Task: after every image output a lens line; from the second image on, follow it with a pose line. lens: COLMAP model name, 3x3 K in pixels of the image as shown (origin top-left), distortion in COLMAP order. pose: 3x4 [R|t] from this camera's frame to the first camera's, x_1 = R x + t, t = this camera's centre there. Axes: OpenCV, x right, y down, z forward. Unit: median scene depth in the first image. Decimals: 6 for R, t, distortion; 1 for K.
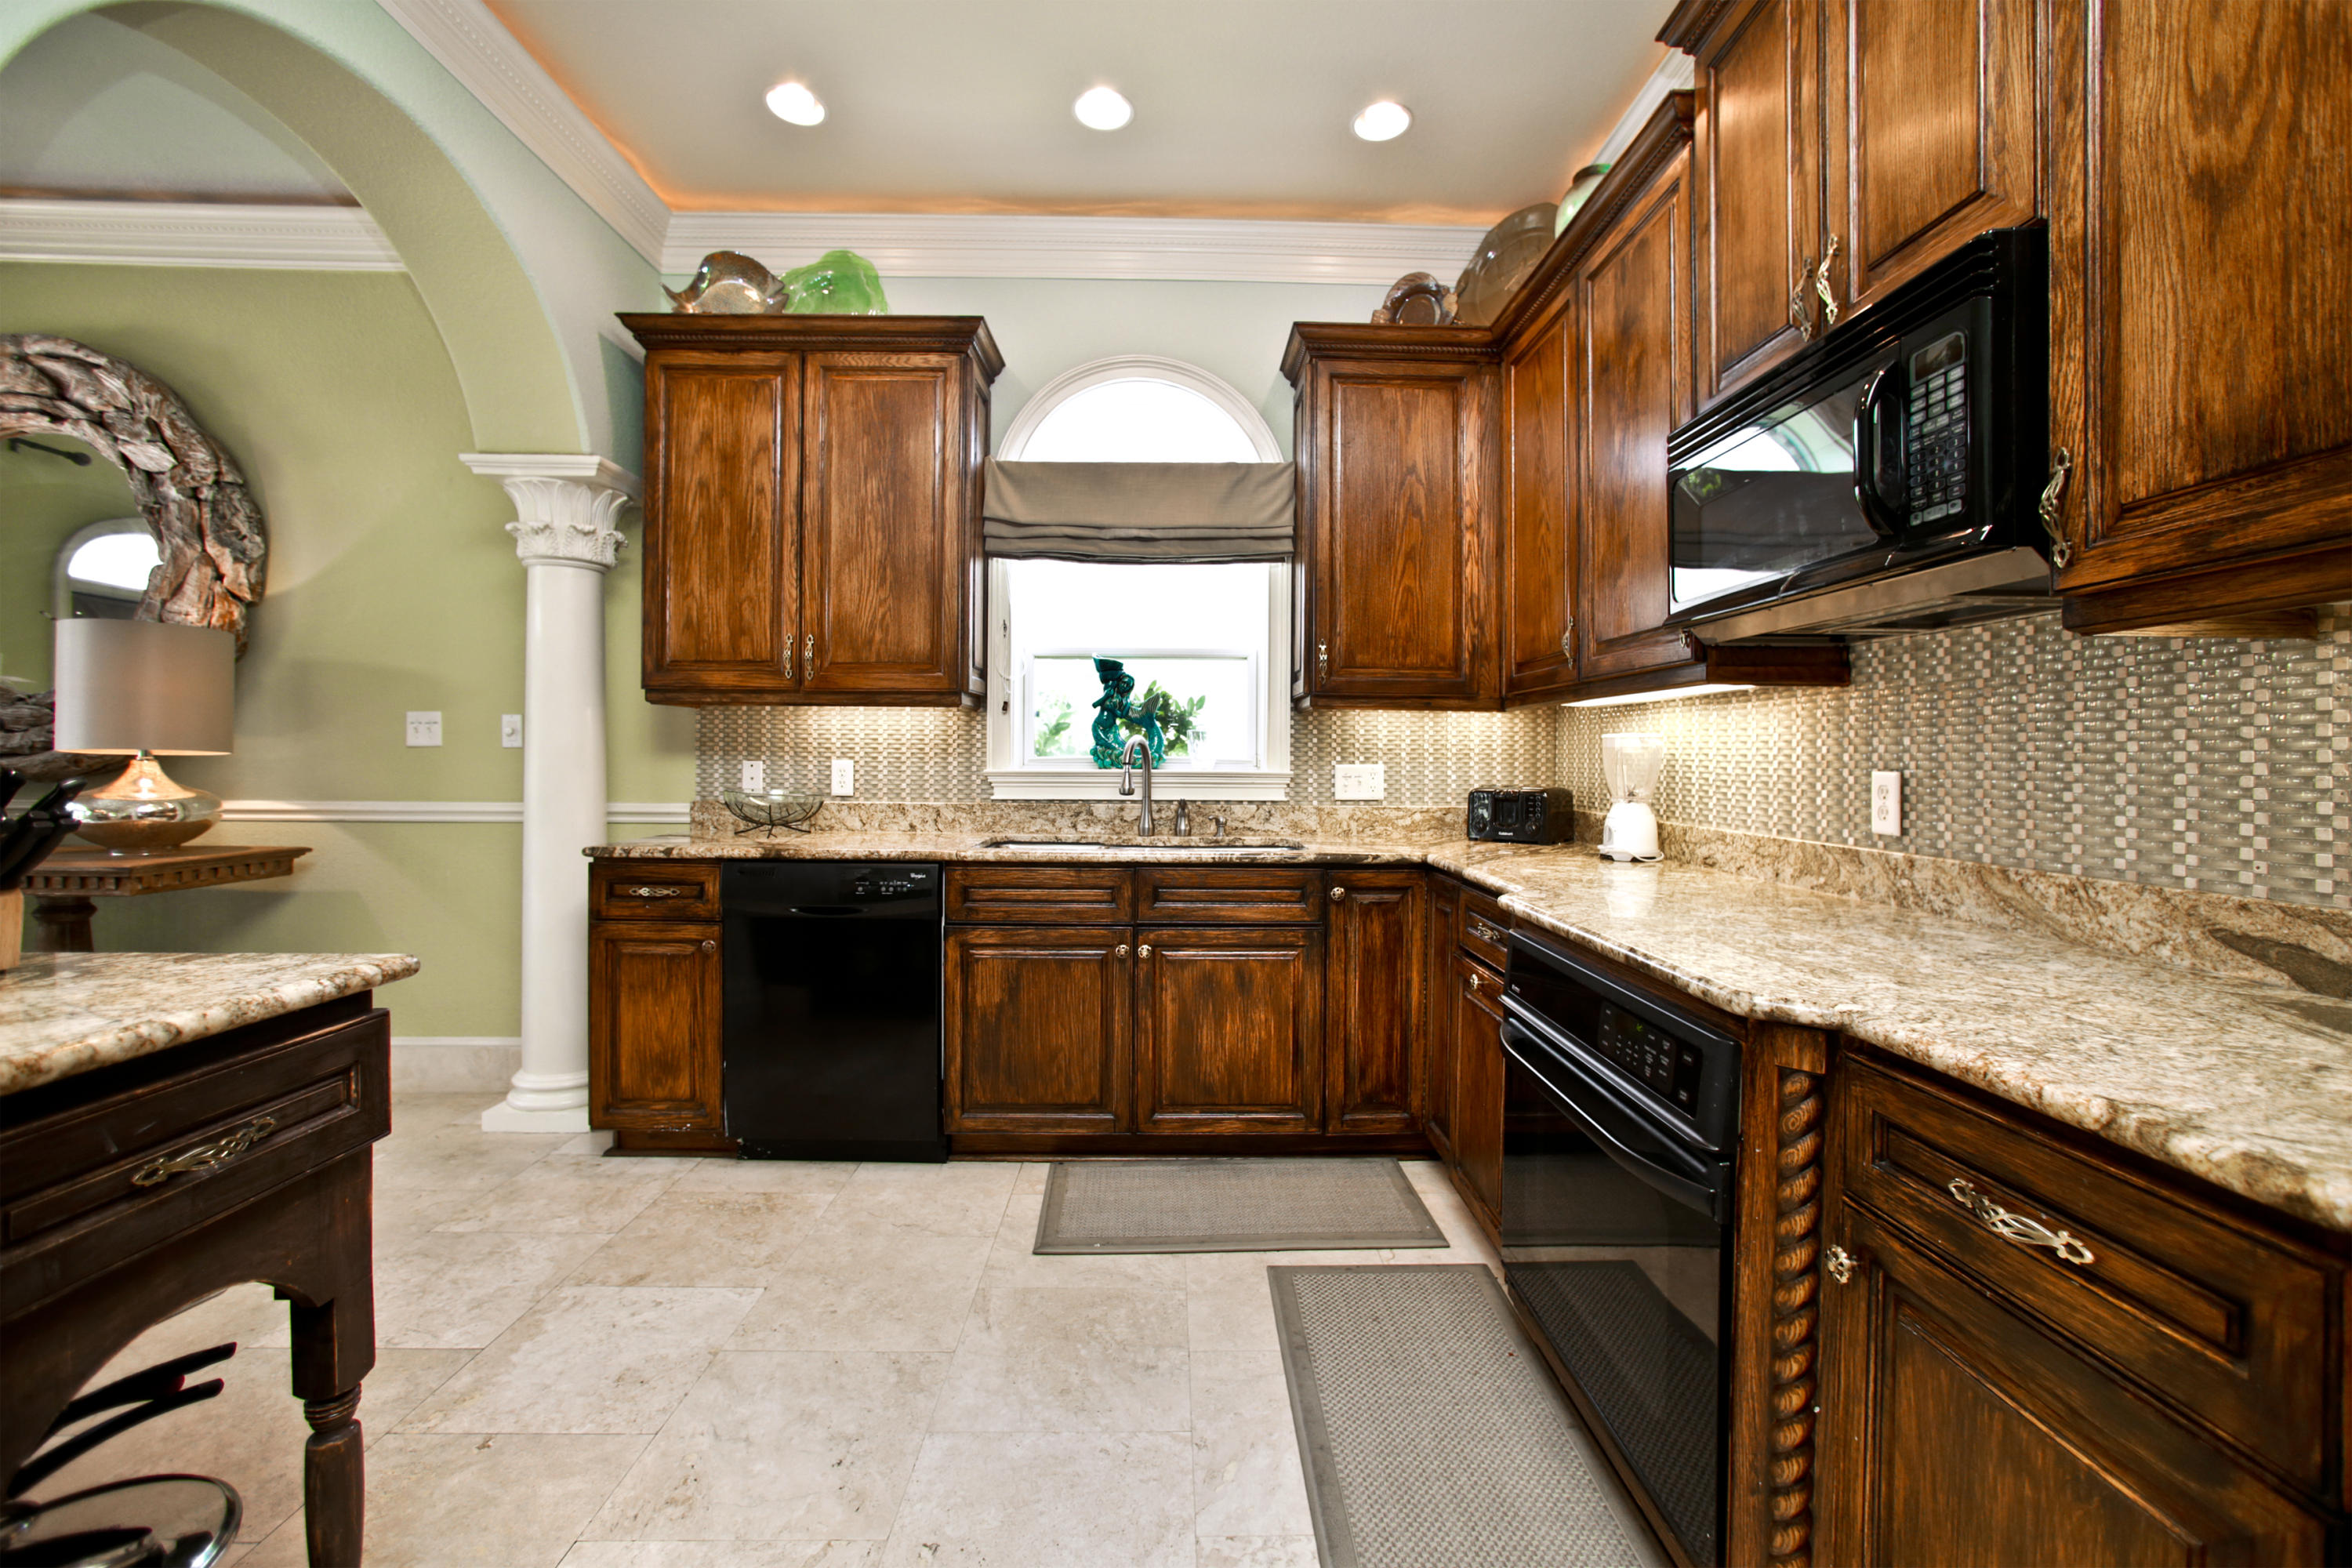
lens RADIAL K [[937.9, 0, 1187.0], [0, 937.9, 770.3], [0, 0, 1]] dist [-0.034895, 0.014177]
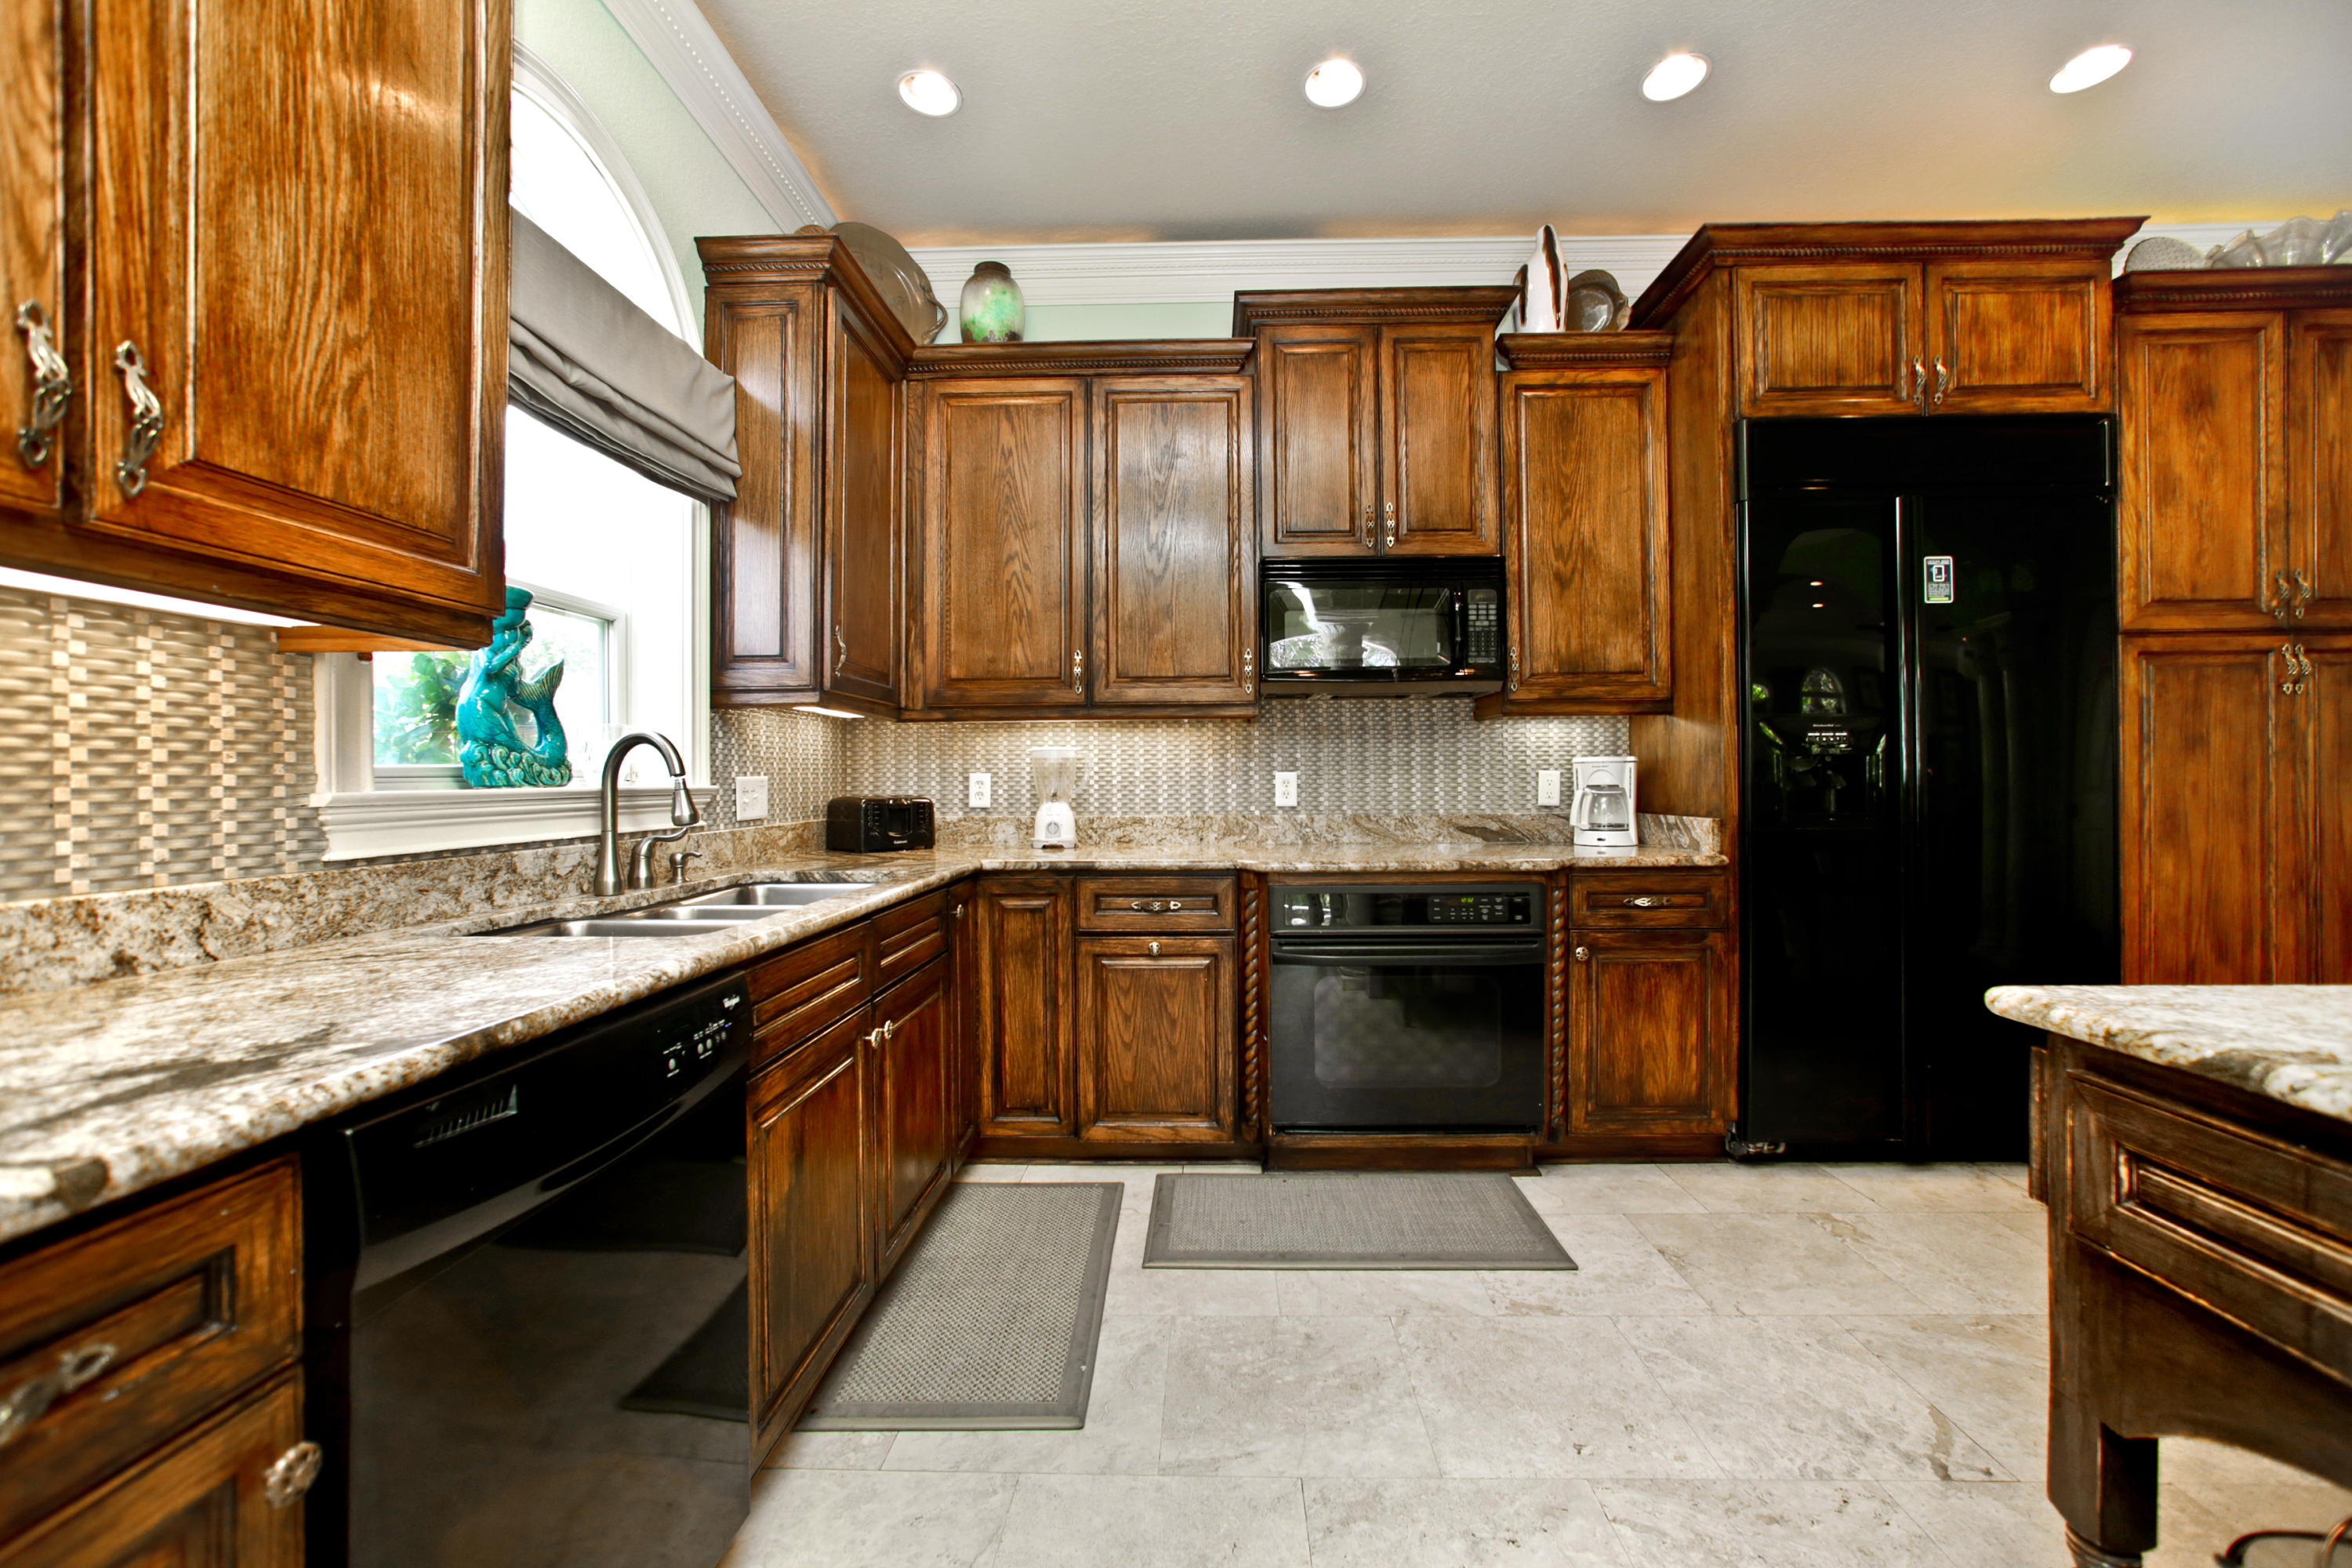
lens RADIAL K [[950.1, 0, 1146.6], [0, 950.1, 786.5], [0, 0, 1]] dist [-0.047003, 0.024592]
pose [[0.084295, -0.016723, 0.996300, -0.675800], [0.021176, 0.999663, 0.014988, -0.002362], [-0.996216, 0.019834, 0.084621, 0.658168]]
